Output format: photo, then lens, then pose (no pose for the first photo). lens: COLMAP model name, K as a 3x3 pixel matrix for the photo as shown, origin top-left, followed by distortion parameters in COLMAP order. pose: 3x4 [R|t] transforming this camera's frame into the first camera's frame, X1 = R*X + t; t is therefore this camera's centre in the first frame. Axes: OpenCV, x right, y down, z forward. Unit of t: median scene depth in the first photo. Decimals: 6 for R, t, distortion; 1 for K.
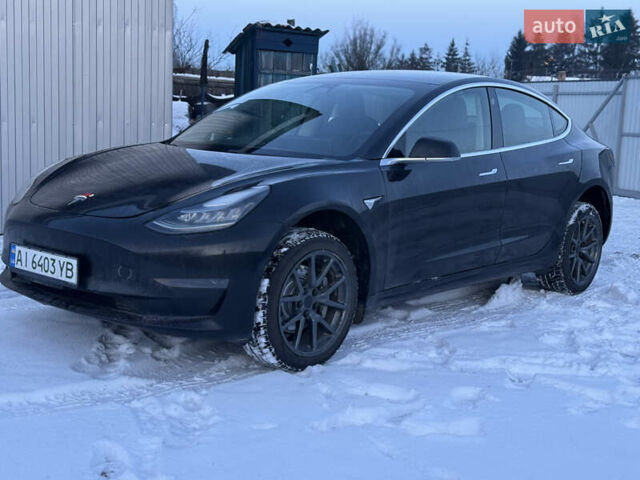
lens RADIAL K [[937.5, 0, 341.1], [0, 937.5, 240.6], [0, 0, 1]] dist [-0.129855, 1.772942]
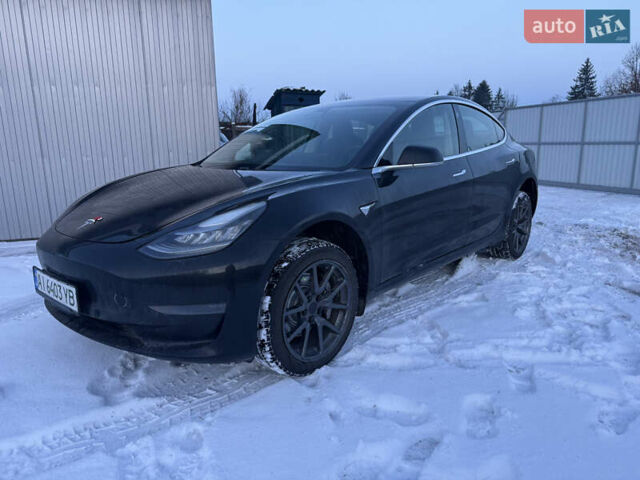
lens RADIAL K [[461.3, 0, 322.7], [0, 461.3, 238.8], [0, 0, 1]] dist [0.049024, -0.060133]
pose [[0.997841, -0.052992, -0.038793, 0.000426], [0.055332, 0.996543, 0.061973, -0.041749], [0.035375, -0.063986, 0.997324, 0.461782]]
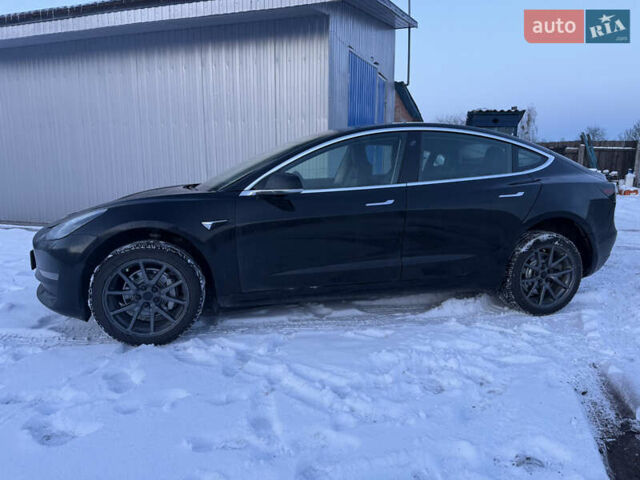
lens RADIAL K [[461.3, 0, 322.7], [0, 461.3, 238.8], [0, 0, 1]] dist [0.049024, -0.060133]
pose [[0.794053, 0.056048, -0.605260, 0.534113], [-0.055438, 0.998268, 0.019710, -0.041500], [0.605316, 0.017904, 0.795784, 0.587640]]
